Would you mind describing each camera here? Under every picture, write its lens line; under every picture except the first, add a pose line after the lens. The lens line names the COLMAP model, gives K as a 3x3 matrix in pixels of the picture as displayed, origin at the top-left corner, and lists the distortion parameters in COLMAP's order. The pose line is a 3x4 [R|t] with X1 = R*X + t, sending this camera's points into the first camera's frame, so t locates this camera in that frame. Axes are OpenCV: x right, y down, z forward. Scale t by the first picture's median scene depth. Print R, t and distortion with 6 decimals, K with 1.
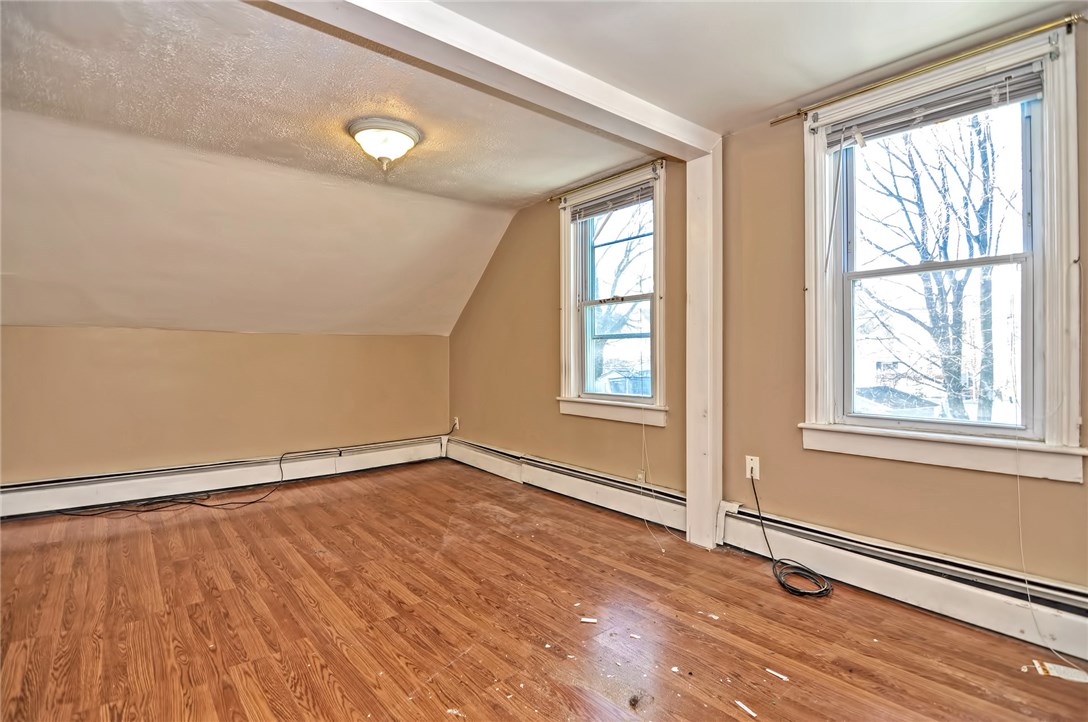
lens RADIAL K [[528.3, 0, 547.8], [0, 528.3, 357.7], [0, 0, 1]] dist [-0.006693, -0.008087]
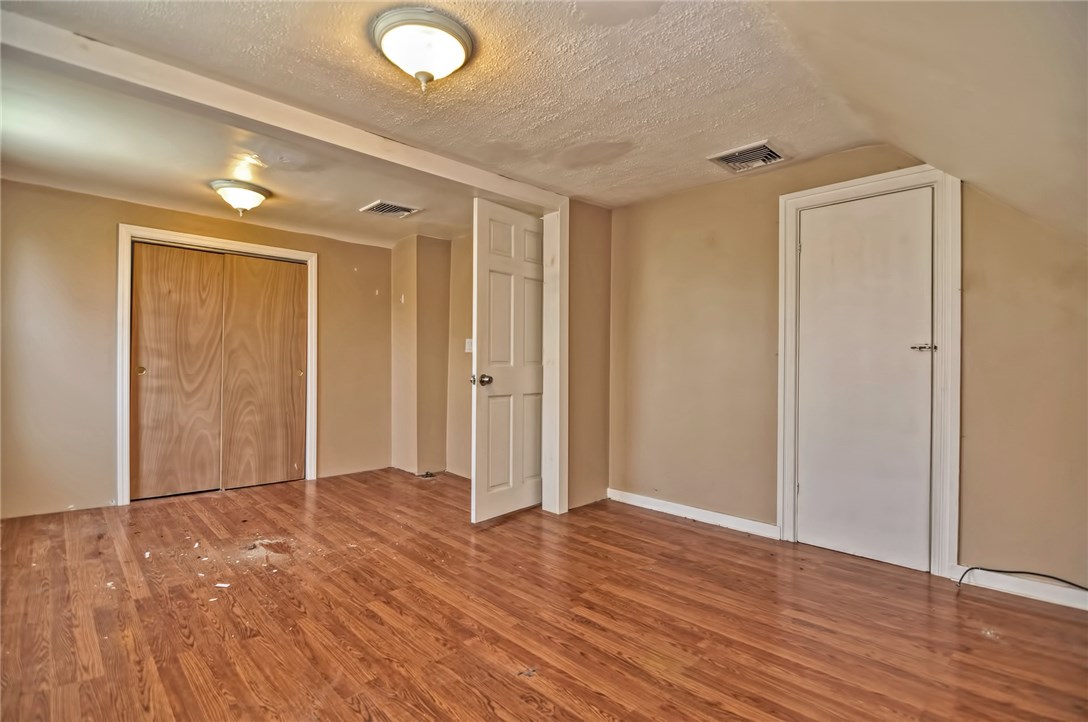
lens RADIAL K [[528.3, 0, 558.4], [0, 528.3, 359.0], [0, 0, 1]] dist [-0.006693, -0.008087]
pose [[-0.995808, -0.011215, -0.090782, -0.459822], [-0.009982, 0.999852, -0.014021, 0.002677], [0.090926, -0.013056, -0.995772, 1.847150]]
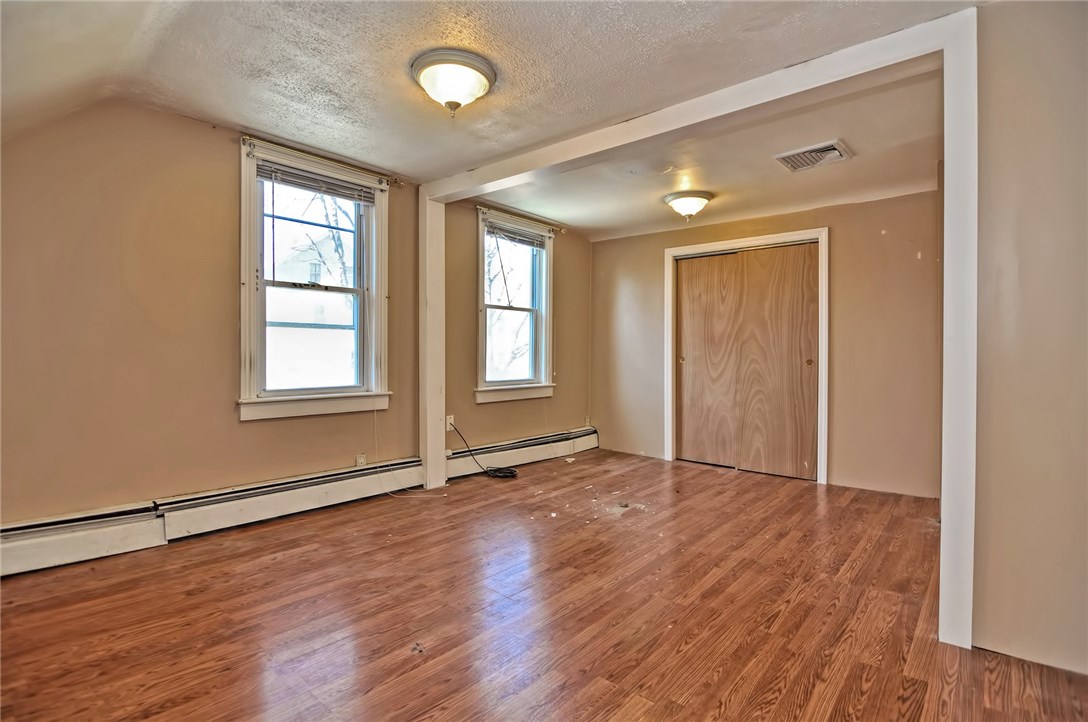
lens RADIAL K [[528.3, 0, 534.2], [0, 528.3, 365.4], [0, 0, 1]] dist [-0.006693, -0.008087]
pose [[-0.158627, -0.026998, 0.986969, -1.228705], [-0.006582, 0.999633, 0.026286, 0.001419], [-0.987317, -0.002327, -0.158746, 1.086058]]
